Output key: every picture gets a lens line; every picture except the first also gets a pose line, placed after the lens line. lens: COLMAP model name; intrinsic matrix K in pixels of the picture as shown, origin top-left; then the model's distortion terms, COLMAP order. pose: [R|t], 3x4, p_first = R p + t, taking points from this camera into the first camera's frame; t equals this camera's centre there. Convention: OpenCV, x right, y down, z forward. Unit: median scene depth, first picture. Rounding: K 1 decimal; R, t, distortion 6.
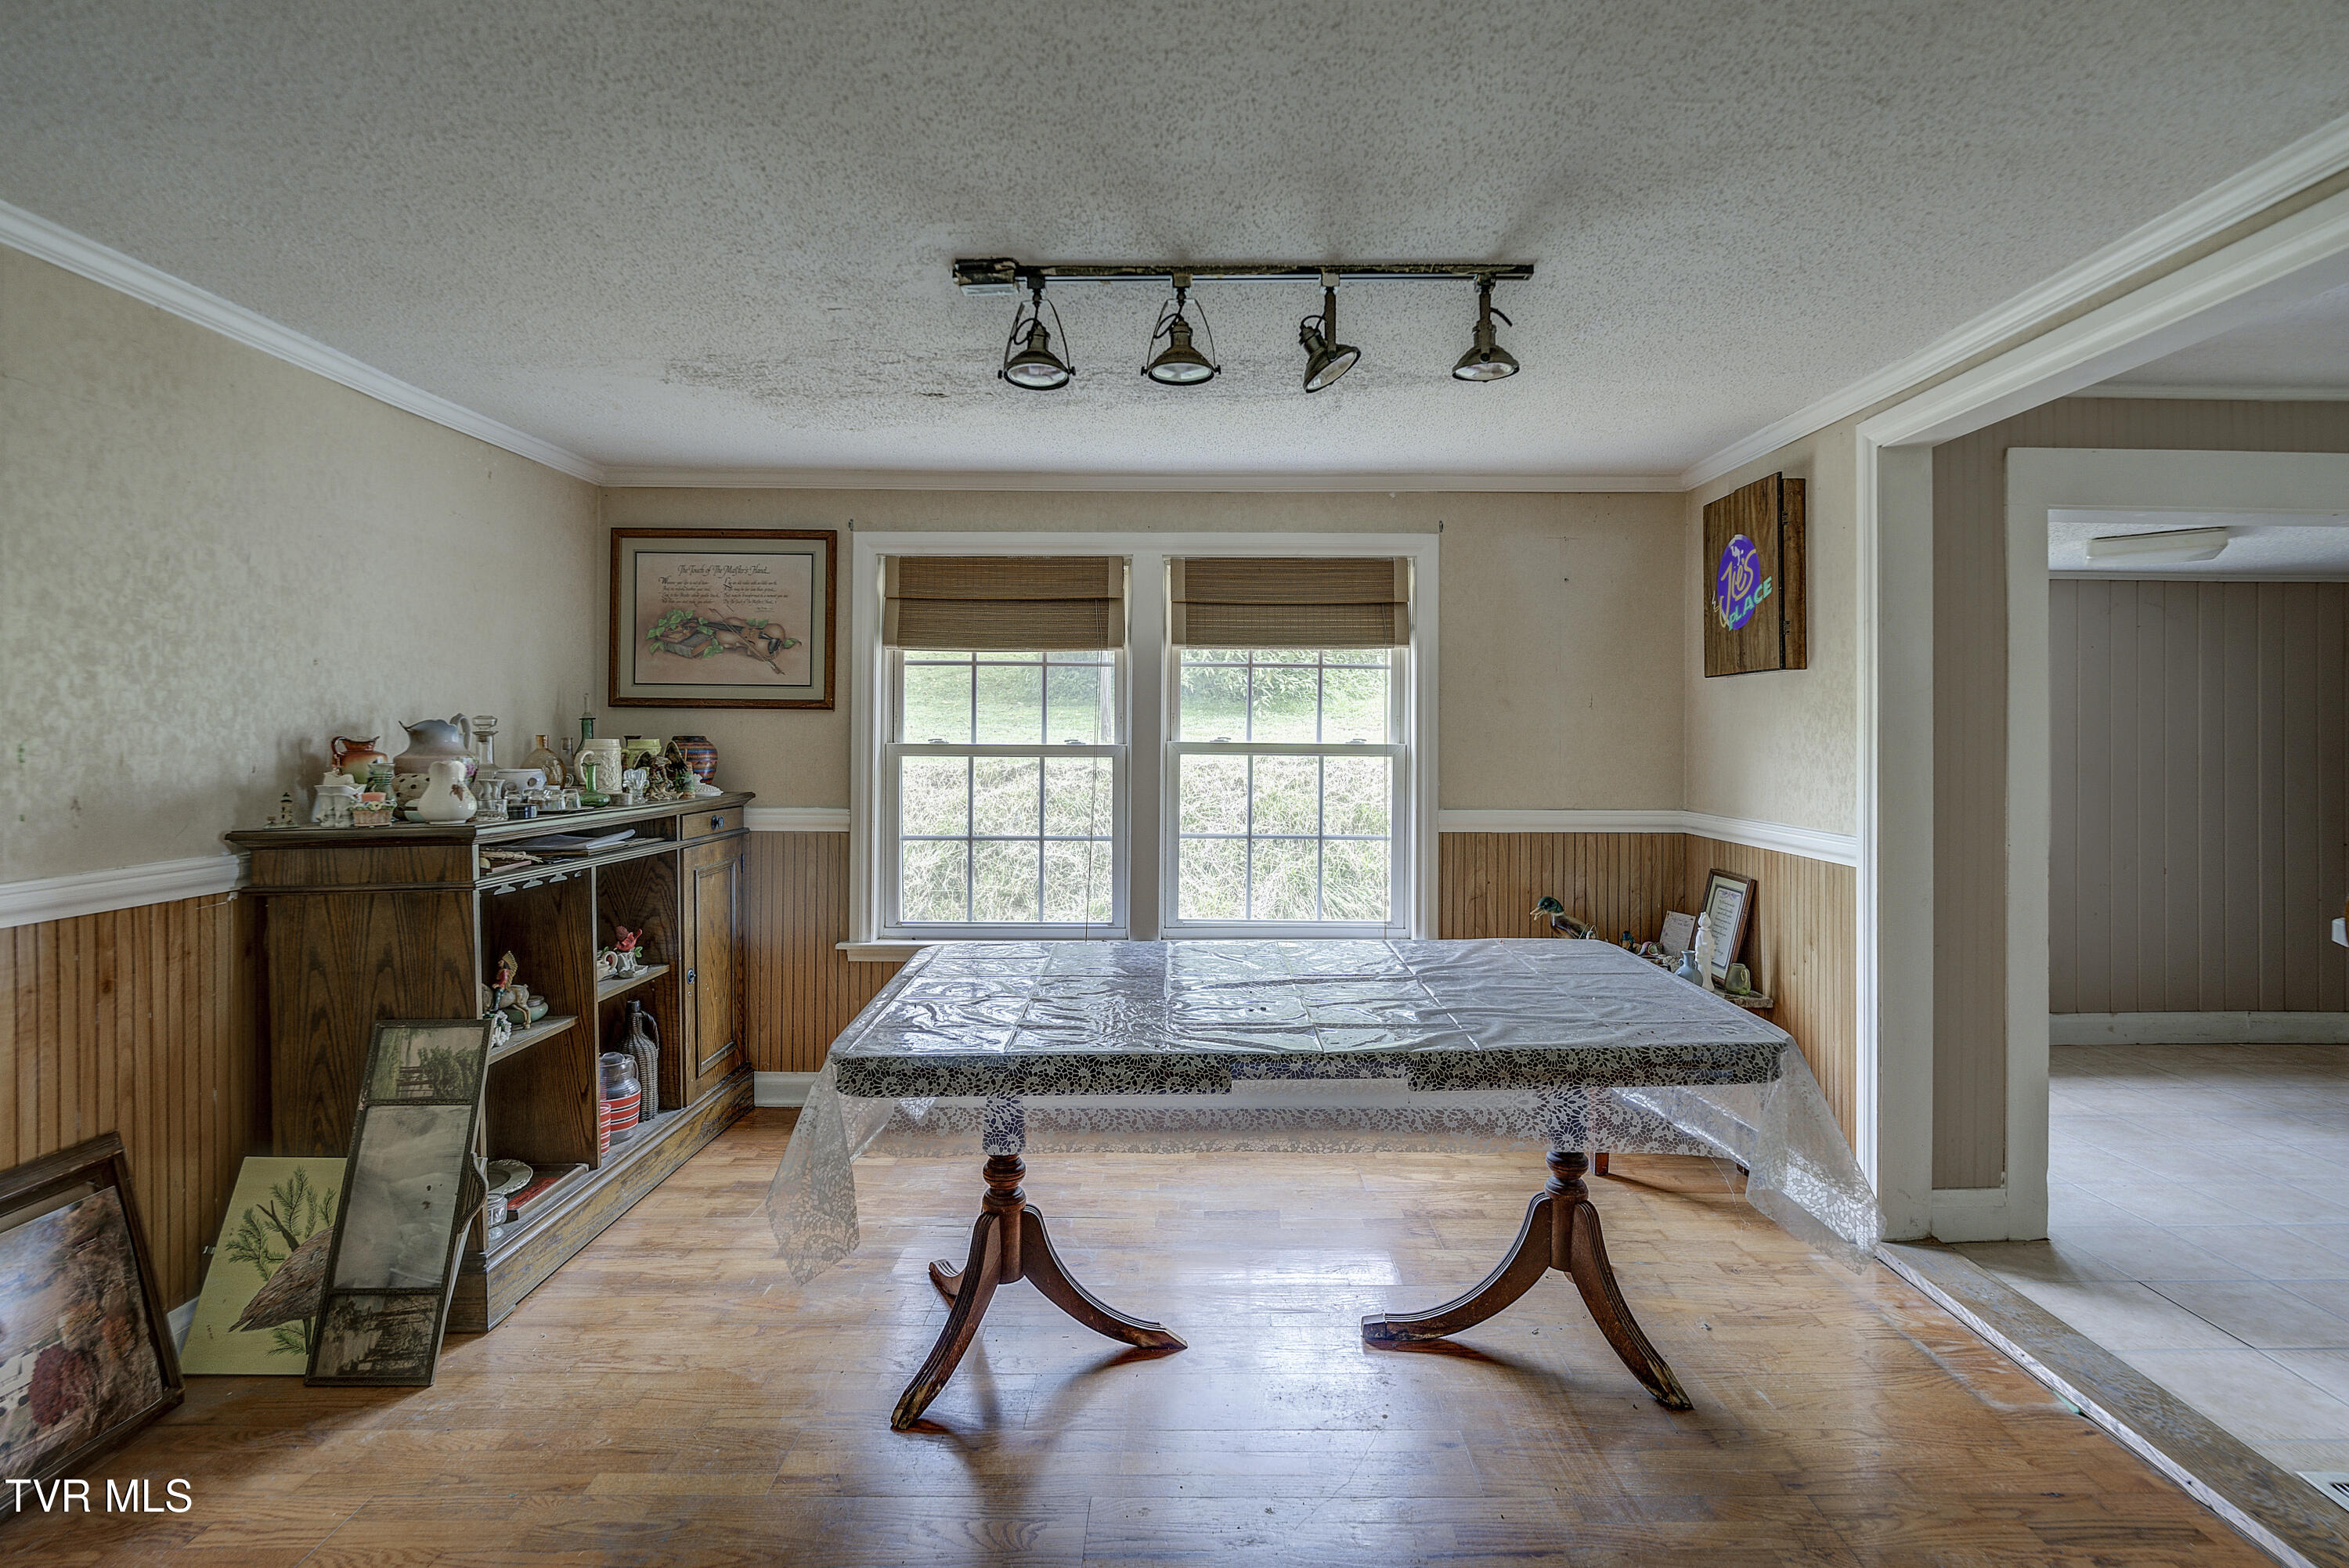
lens RADIAL K [[1155.0, 0, 1182.3], [0, 1155.0, 727.3], [0, 0, 1]] dist [-0.024535, 0.000166]
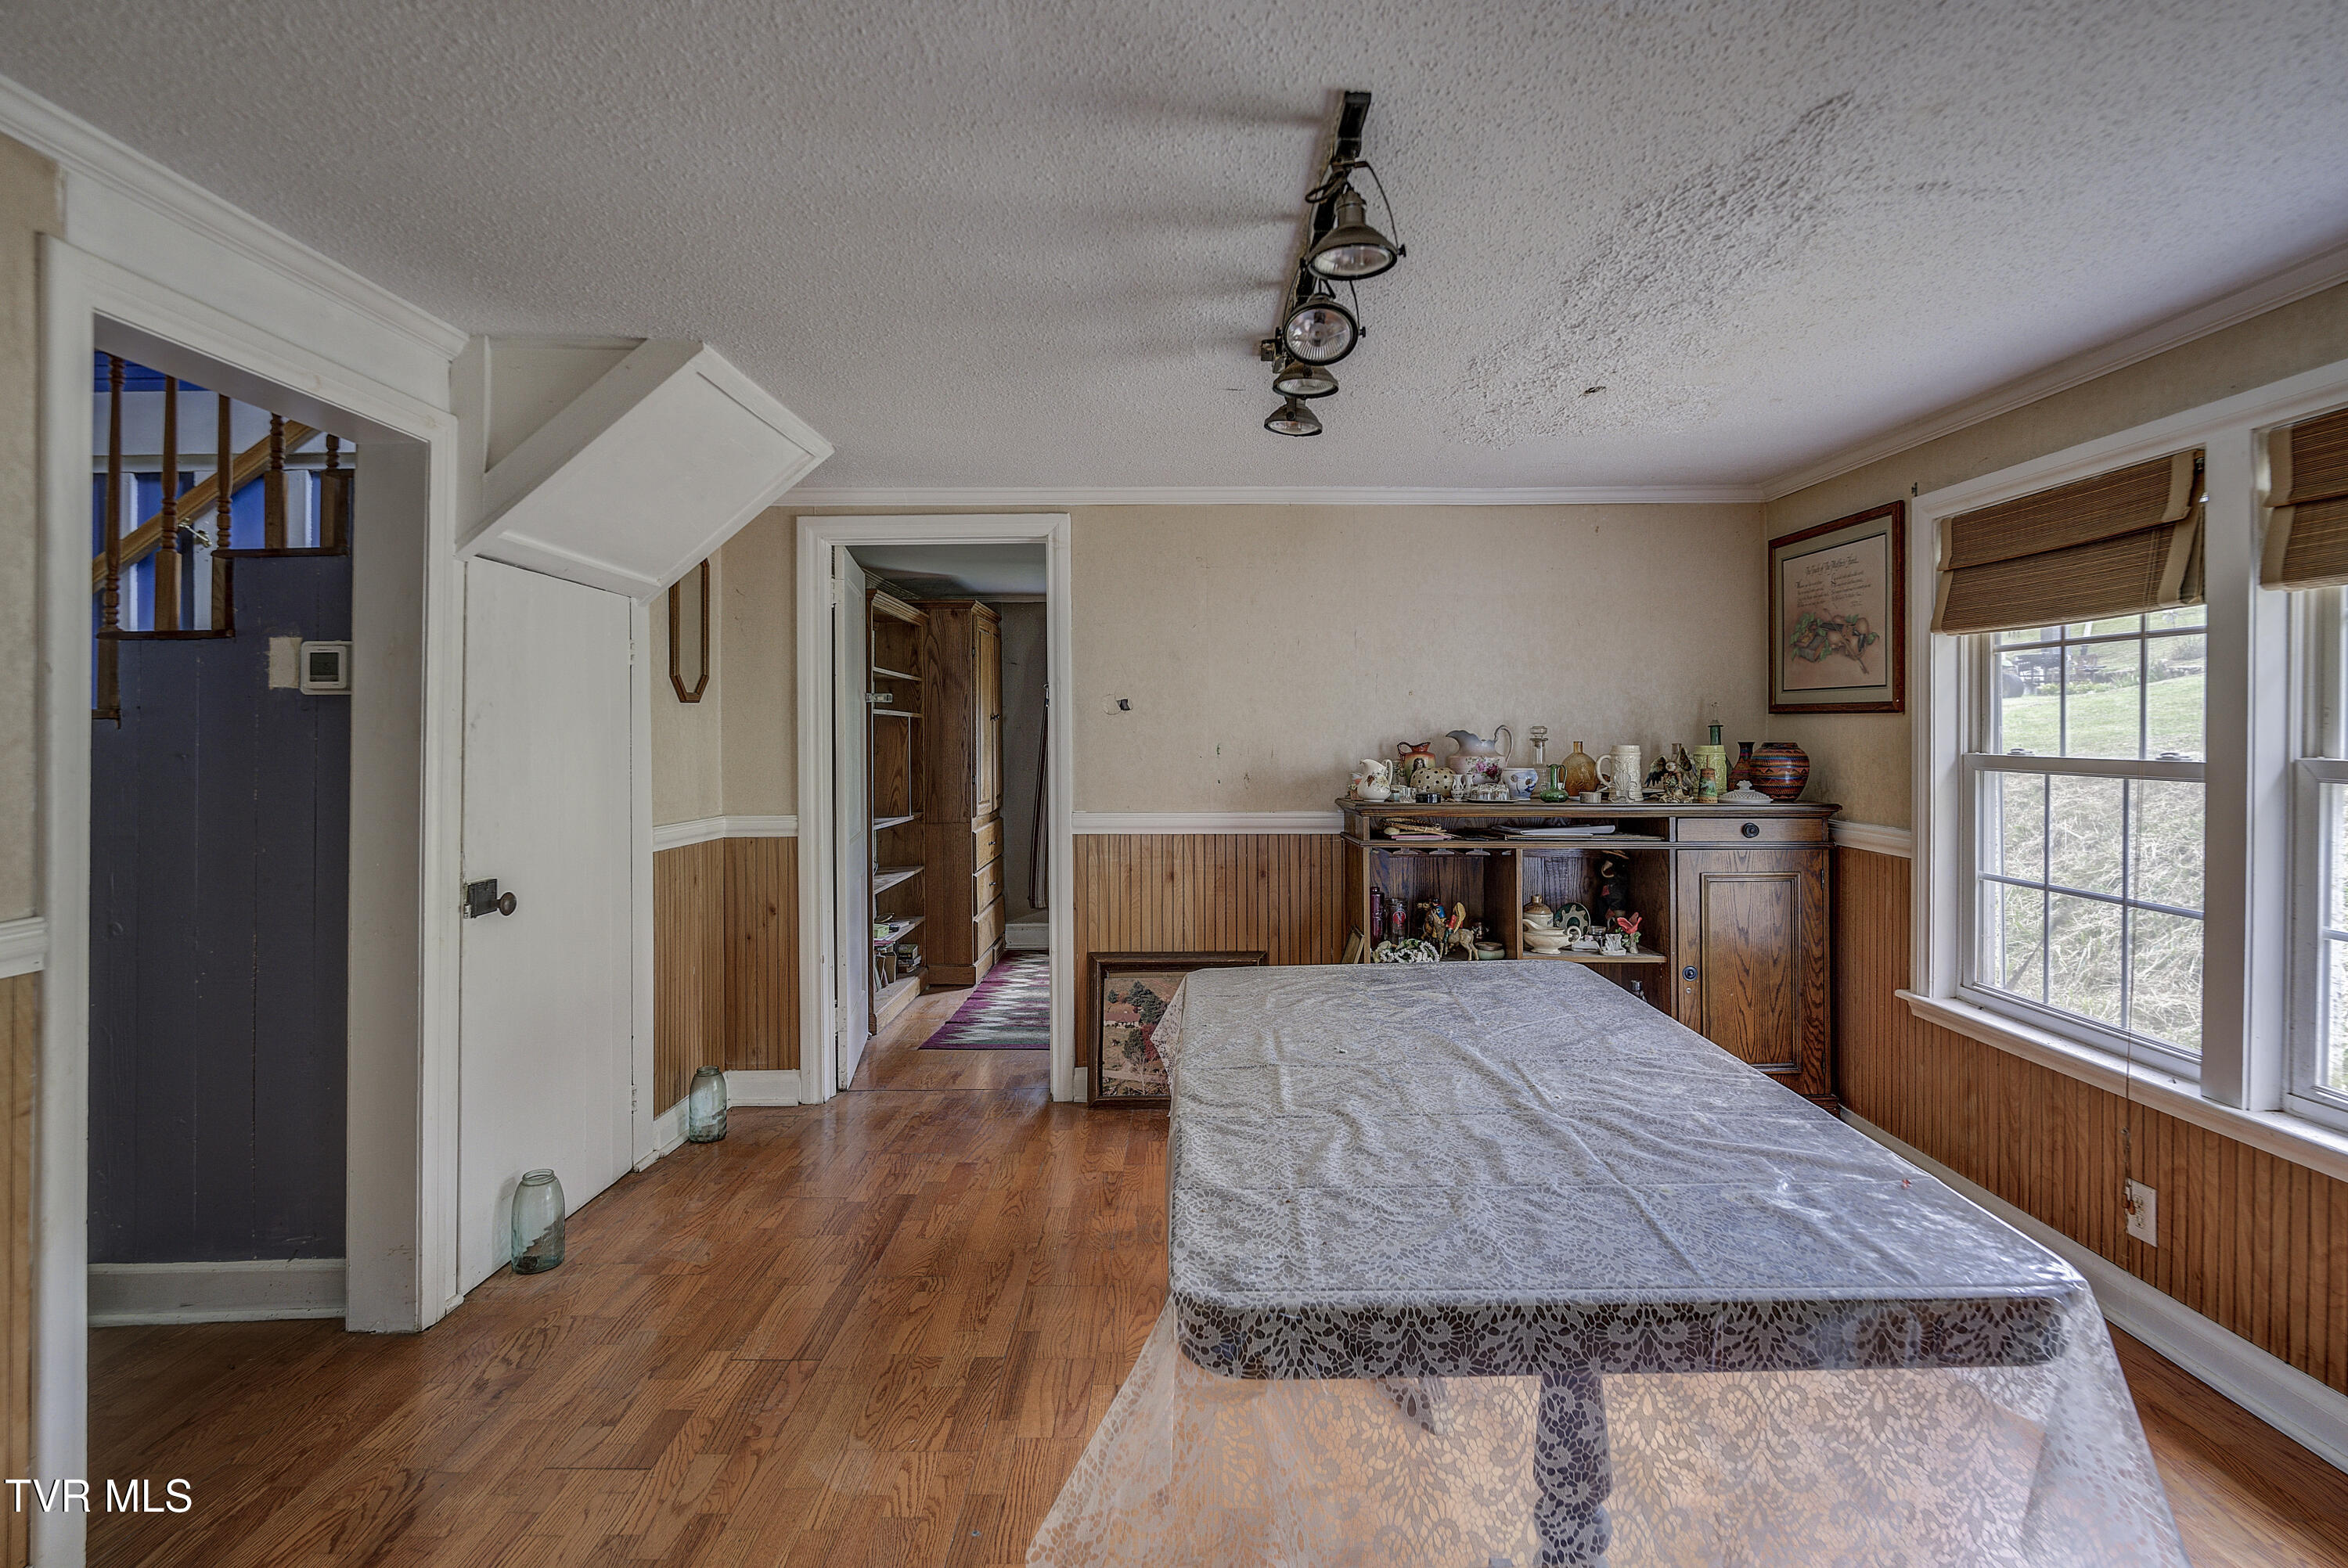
lens RADIAL K [[1160.5, 0, 1178.9], [0, 1160.5, 756.8], [0, 0, 1]] dist [-0.001194, -0.000236]
pose [[0.013384, 0.016677, -0.999771, 0.542370], [0.003710, 0.999853, 0.016728, 0.000879], [0.999904, -0.003933, 0.013320, 0.459060]]
